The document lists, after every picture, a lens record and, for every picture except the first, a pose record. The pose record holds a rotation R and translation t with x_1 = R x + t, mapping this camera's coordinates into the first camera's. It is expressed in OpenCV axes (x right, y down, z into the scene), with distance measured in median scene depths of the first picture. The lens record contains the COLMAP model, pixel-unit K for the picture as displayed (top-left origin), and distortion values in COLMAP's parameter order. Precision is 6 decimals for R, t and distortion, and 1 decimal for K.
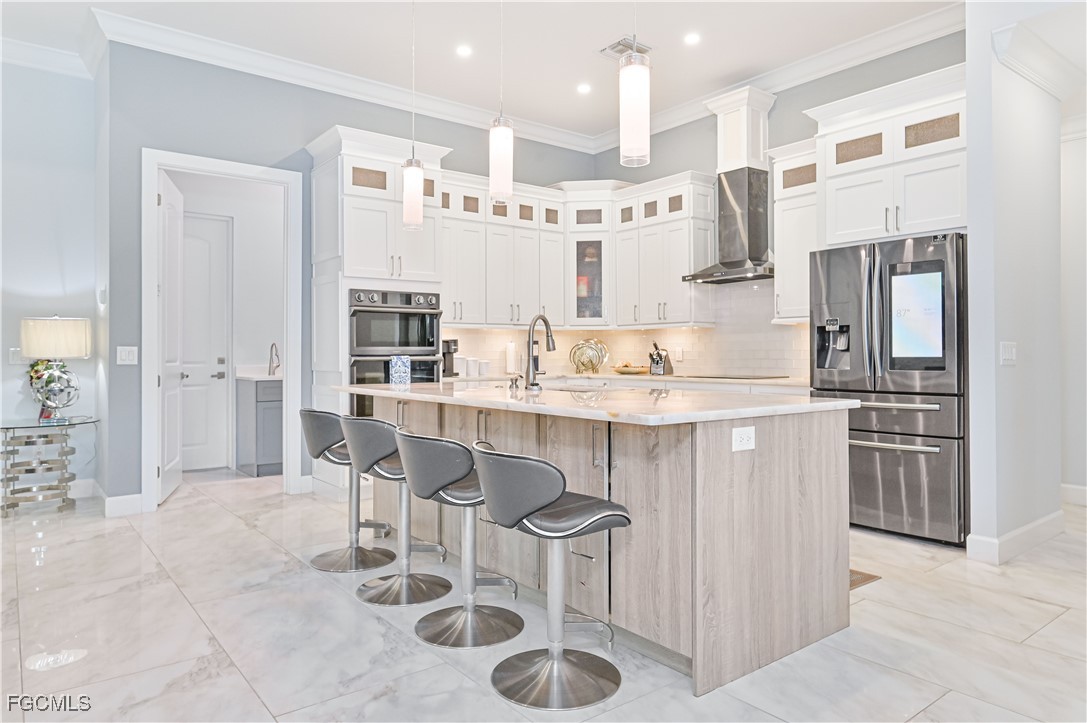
lens RADIAL K [[686.3, 0, 542.6], [0, 686.3, 355.5], [0, 0, 1]] dist [0.000452, -0.000713]
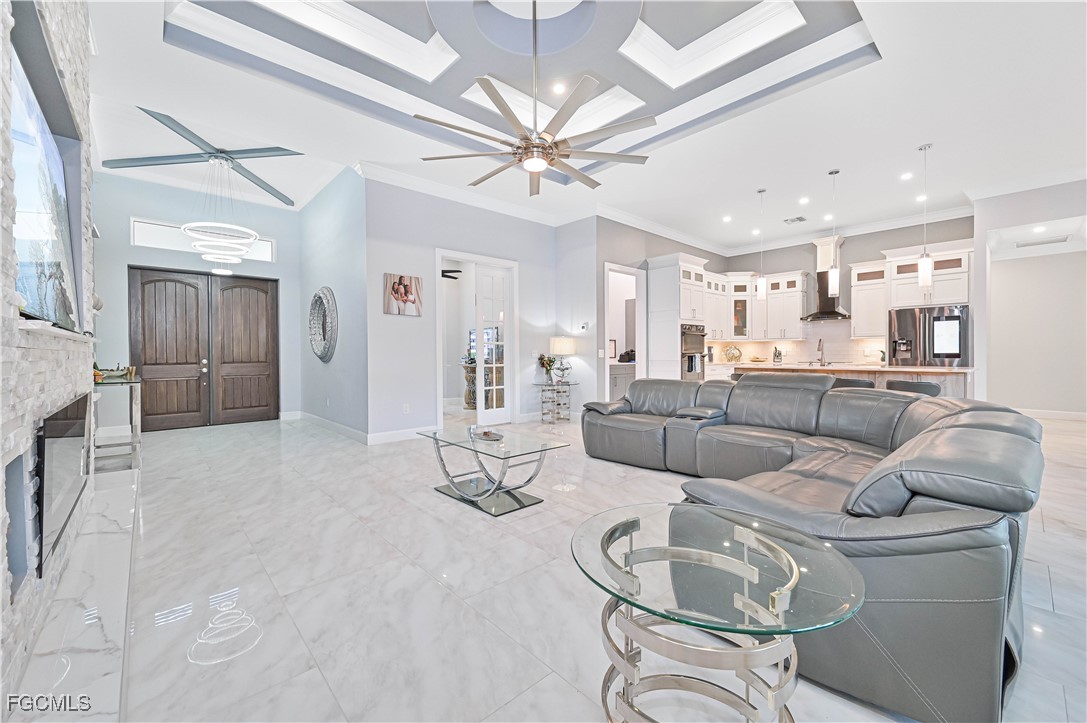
lens RADIAL K [[434.2, 0, 543.1], [0, 434.2, 359.0], [0, 0, 1]] dist [-0.001395, -0.000057]
pose [[0.997218, -0.004492, 0.074398, -0.885998], [0.004008, 0.999970, 0.006652, 0.006790], [-0.074426, -0.006336, 0.997206, -0.414817]]
